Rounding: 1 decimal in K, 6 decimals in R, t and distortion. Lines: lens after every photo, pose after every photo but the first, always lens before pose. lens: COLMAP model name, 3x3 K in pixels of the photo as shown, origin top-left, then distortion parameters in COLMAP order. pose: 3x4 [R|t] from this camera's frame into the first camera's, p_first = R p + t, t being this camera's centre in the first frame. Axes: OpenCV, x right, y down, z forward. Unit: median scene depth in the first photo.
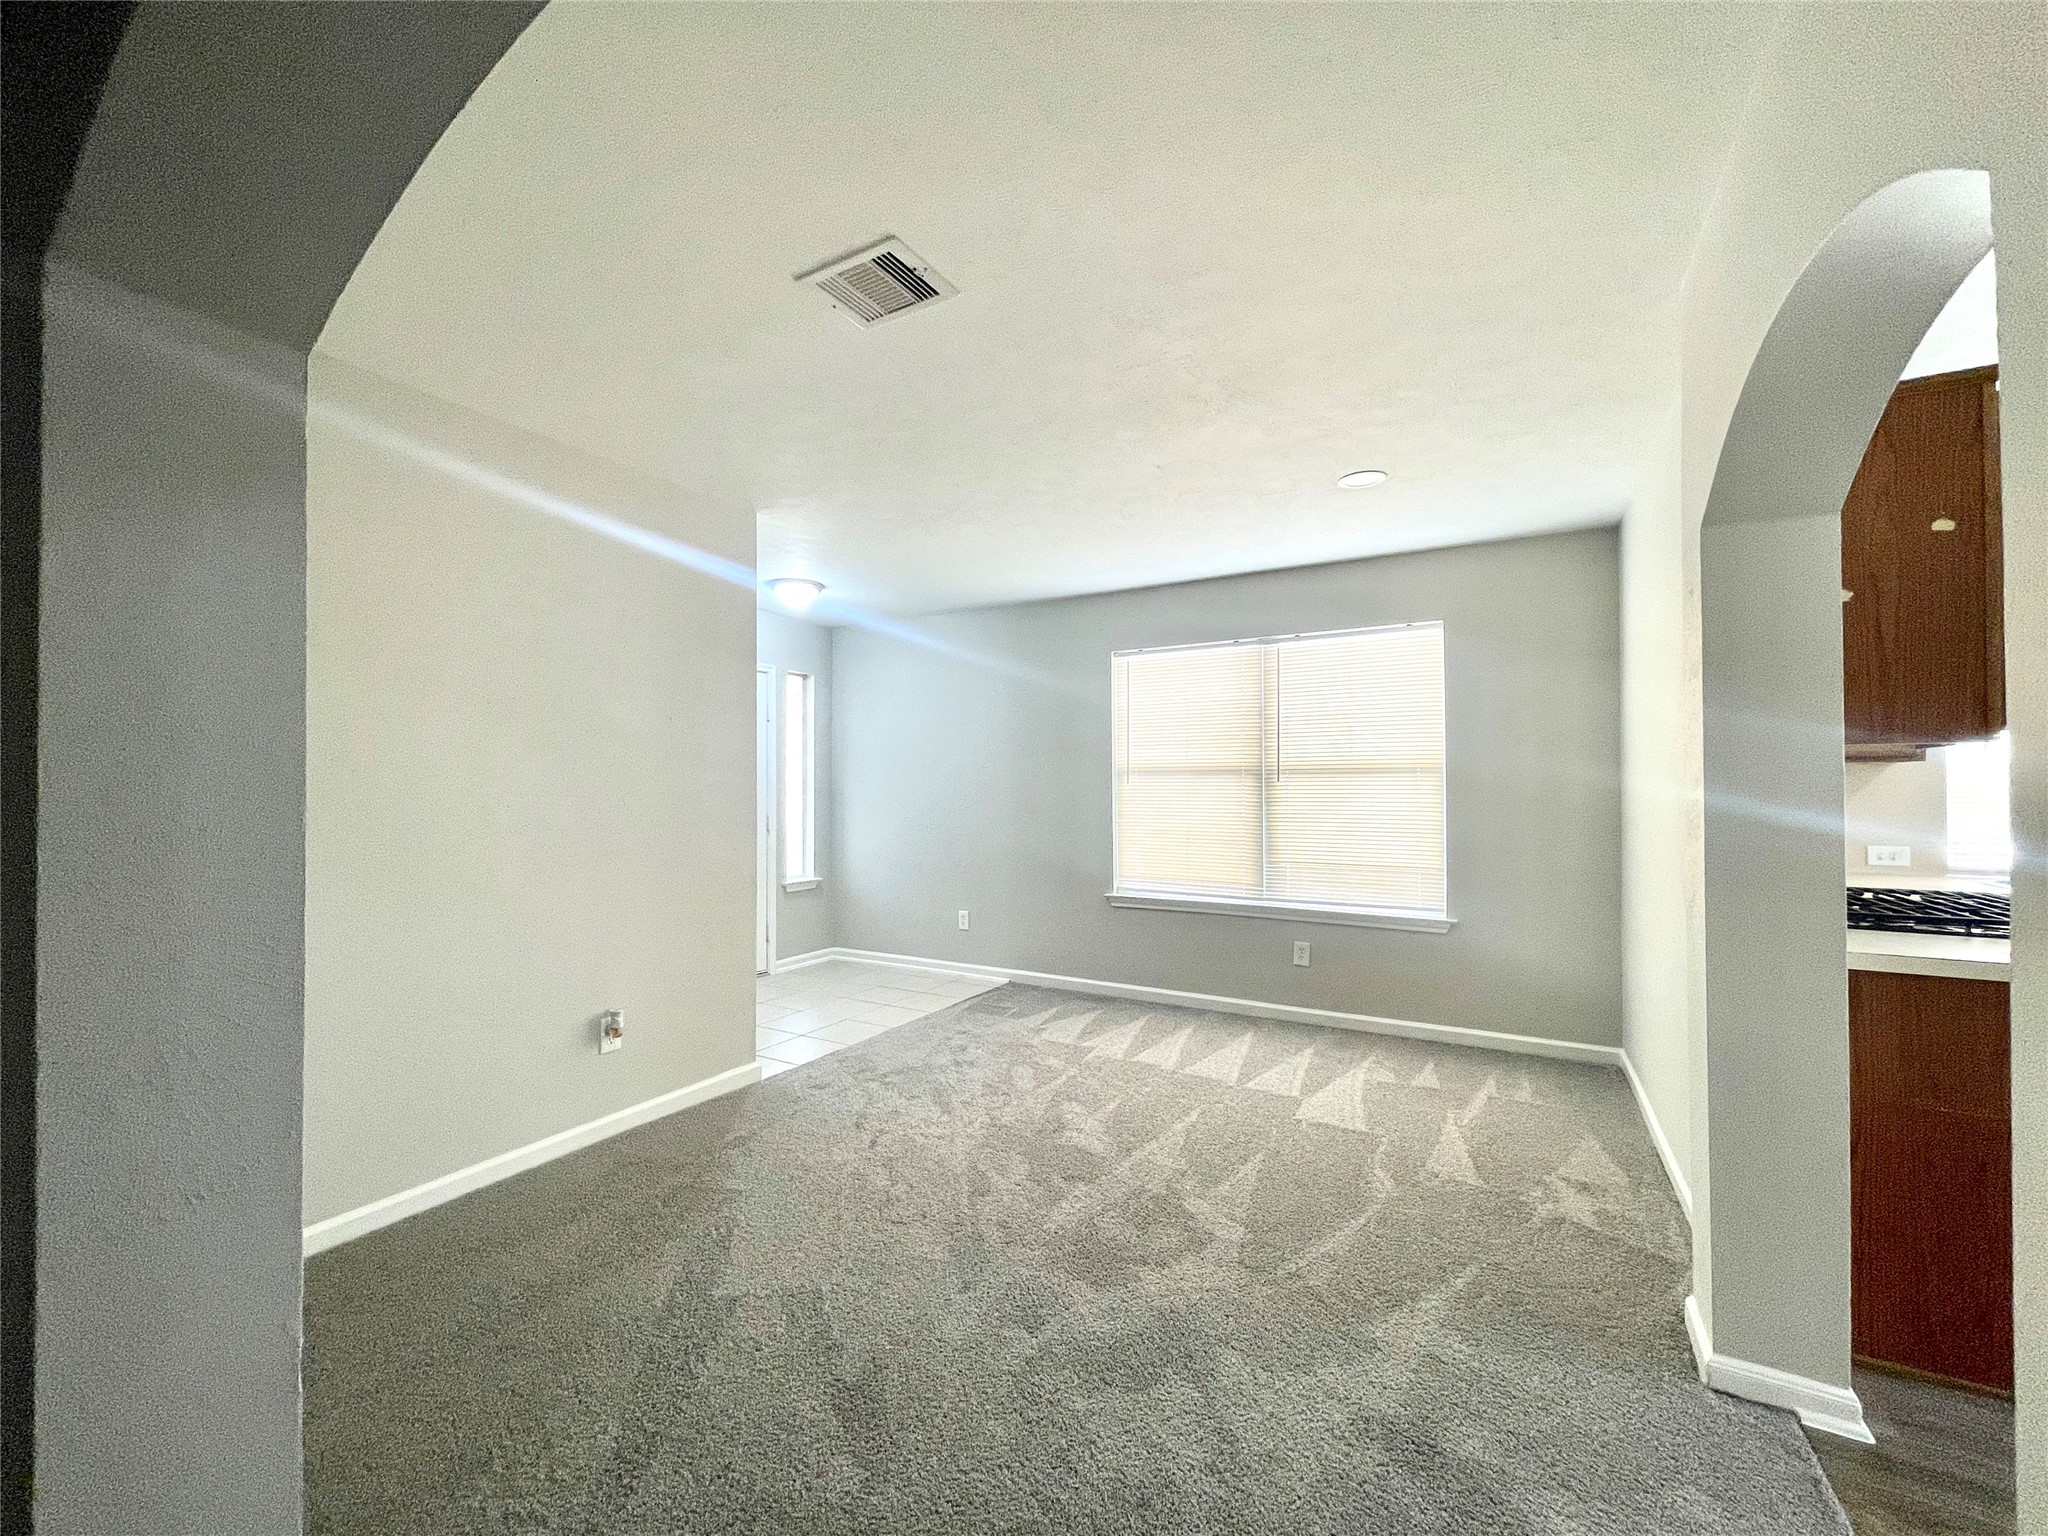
lens RADIAL K [[828.1, 0, 1012.3], [0, 828.1, 778.3], [0, 0, 1]] dist [0.007272, -0.000969]
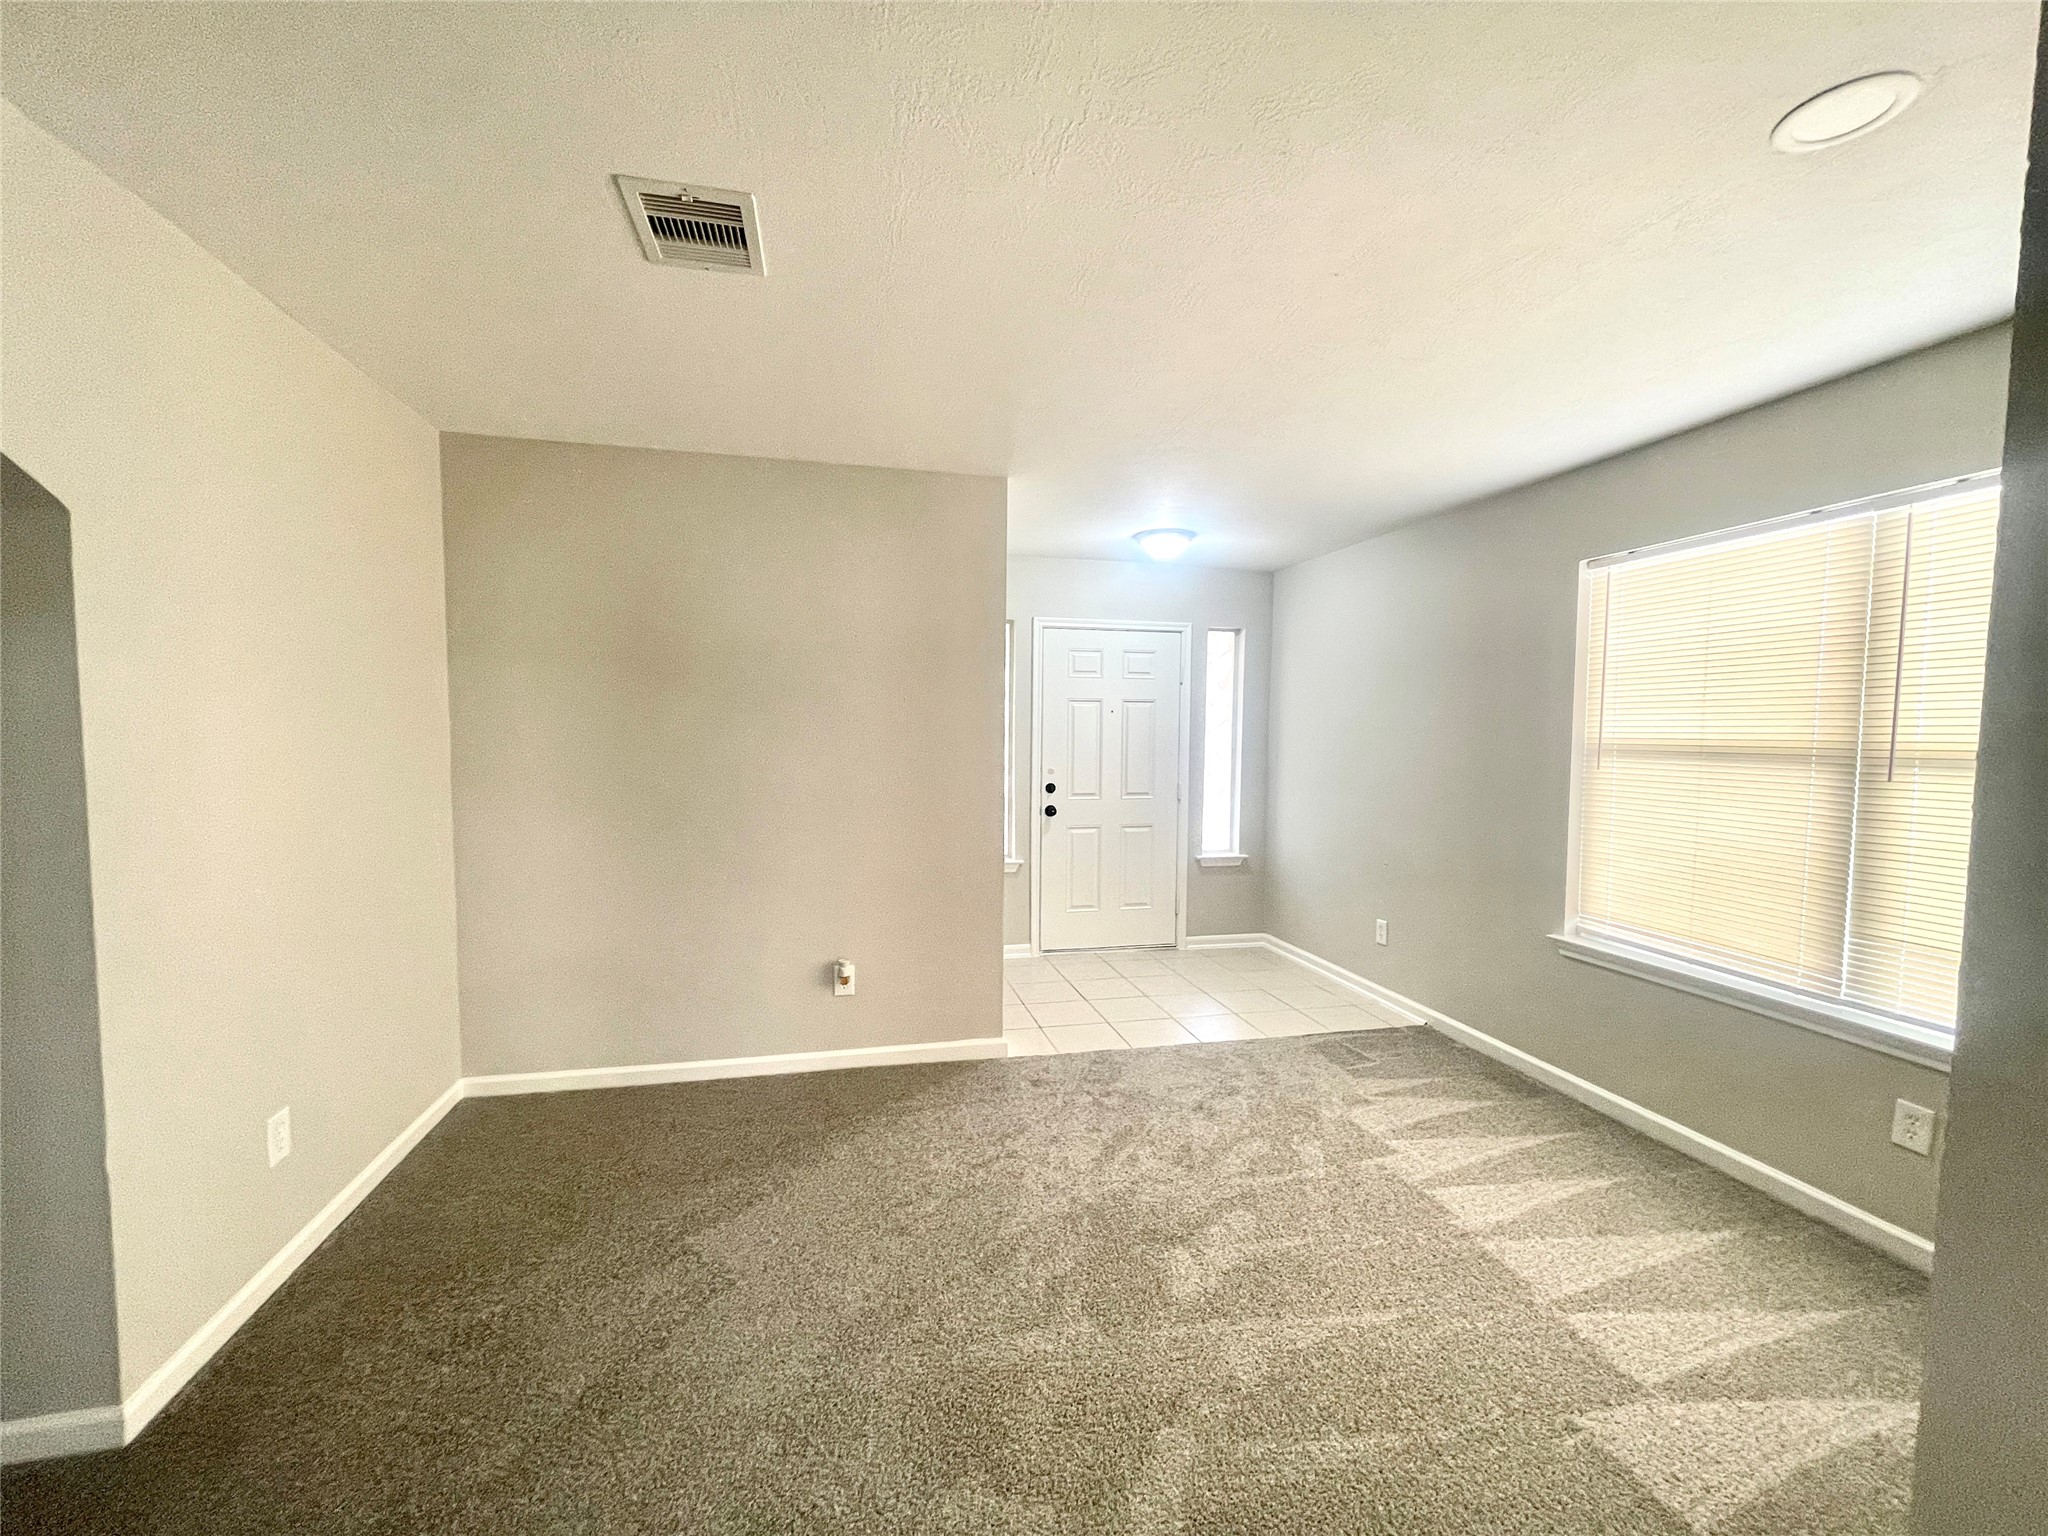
lens RADIAL K [[828.1, 0, 1007.5], [0, 828.1, 777.8], [0, 0, 1]] dist [0.007272, -0.000969]
pose [[0.692296, 0.049638, -0.719905, 0.348026], [-0.003889, 0.997873, 0.065064, -0.032293], [0.721603, -0.042244, 0.691017, 0.285041]]
